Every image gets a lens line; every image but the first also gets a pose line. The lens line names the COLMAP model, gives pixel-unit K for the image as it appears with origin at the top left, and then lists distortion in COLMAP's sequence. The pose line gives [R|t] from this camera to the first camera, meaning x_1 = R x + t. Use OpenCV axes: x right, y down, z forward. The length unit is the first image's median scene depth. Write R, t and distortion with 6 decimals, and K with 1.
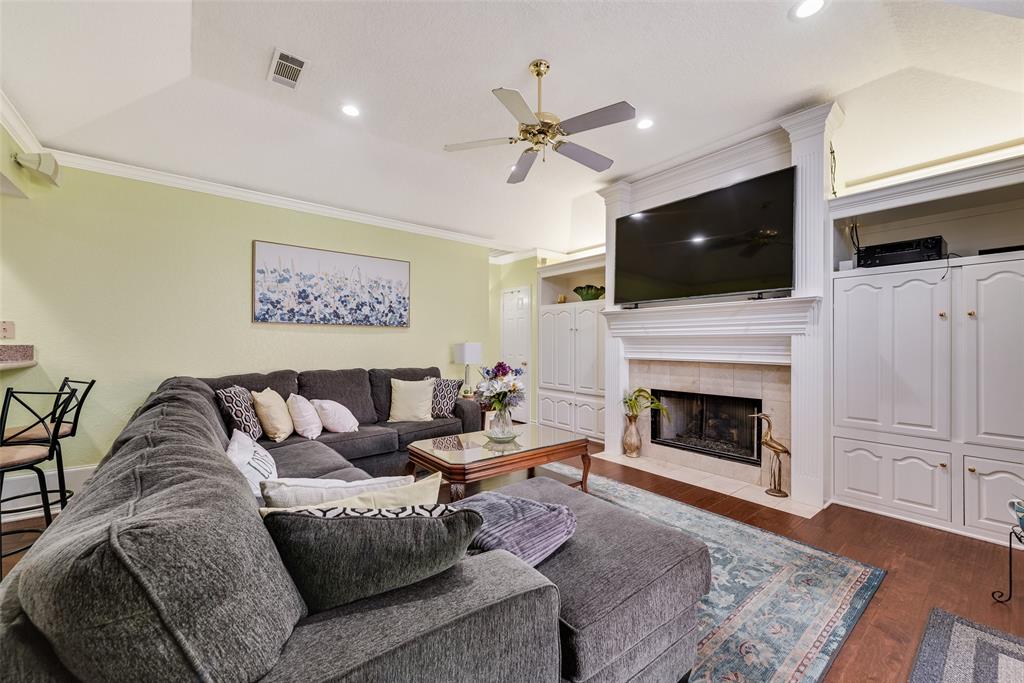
lens RADIAL K [[401.3, 0, 510.0], [0, 401.3, 343.9], [0, 0, 1]] dist [0.011260, -0.000305]
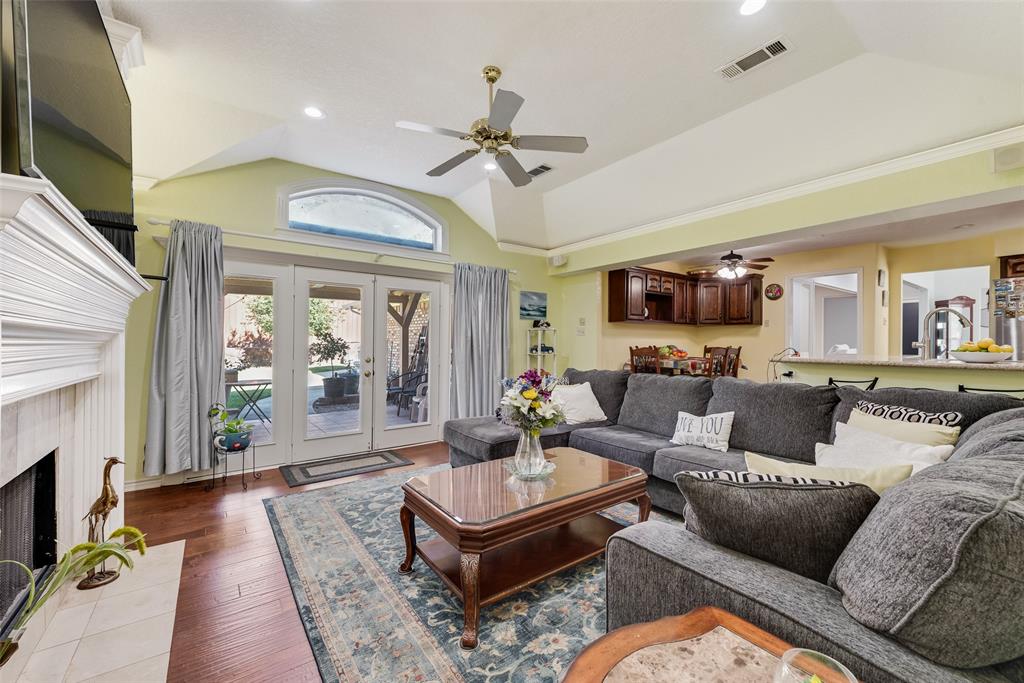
lens RADIAL K [[401.3, 0, 507.5], [0, 401.3, 340.0], [0, 0, 1]] dist [0.011260, -0.000305]
pose [[-0.999489, -0.000639, 0.031959, -0.003112], [-0.000973, 0.999945, -0.010436, -0.002743], [-0.031951, -0.010462, -0.999435, 1.380228]]
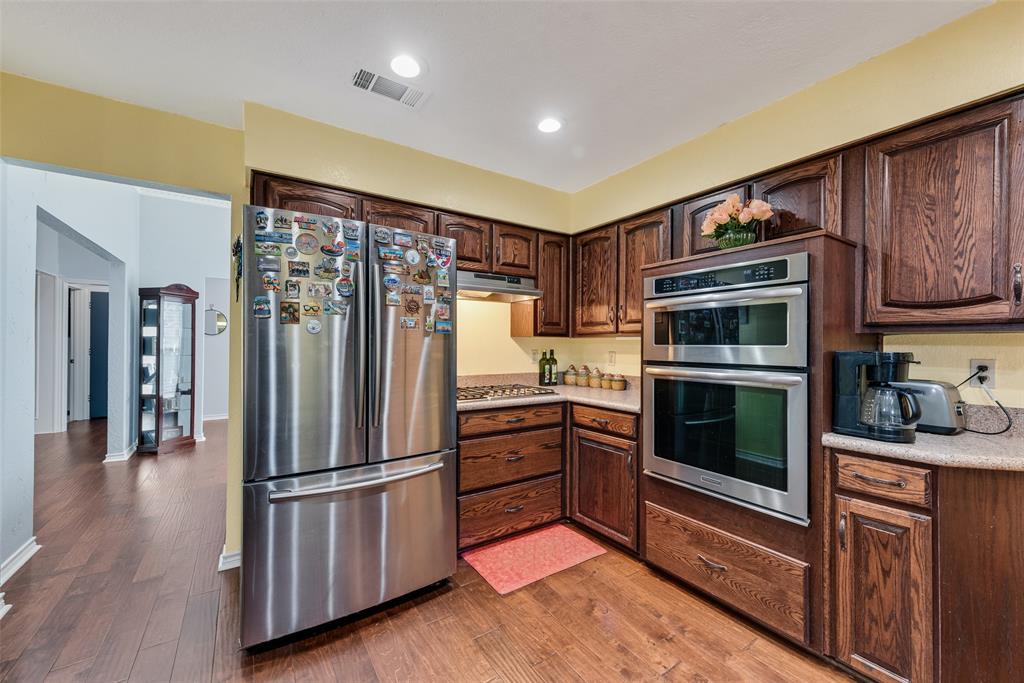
lens RADIAL K [[401.3, 0, 510.5], [0, 401.3, 343.0], [0, 0, 1]] dist [0.011260, -0.000305]
pose [[-0.082108, -0.001512, -0.996622, -1.059973], [0.003429, 0.999993, -0.001800, -0.061771], [0.996618, -0.003565, -0.082102, 0.384889]]
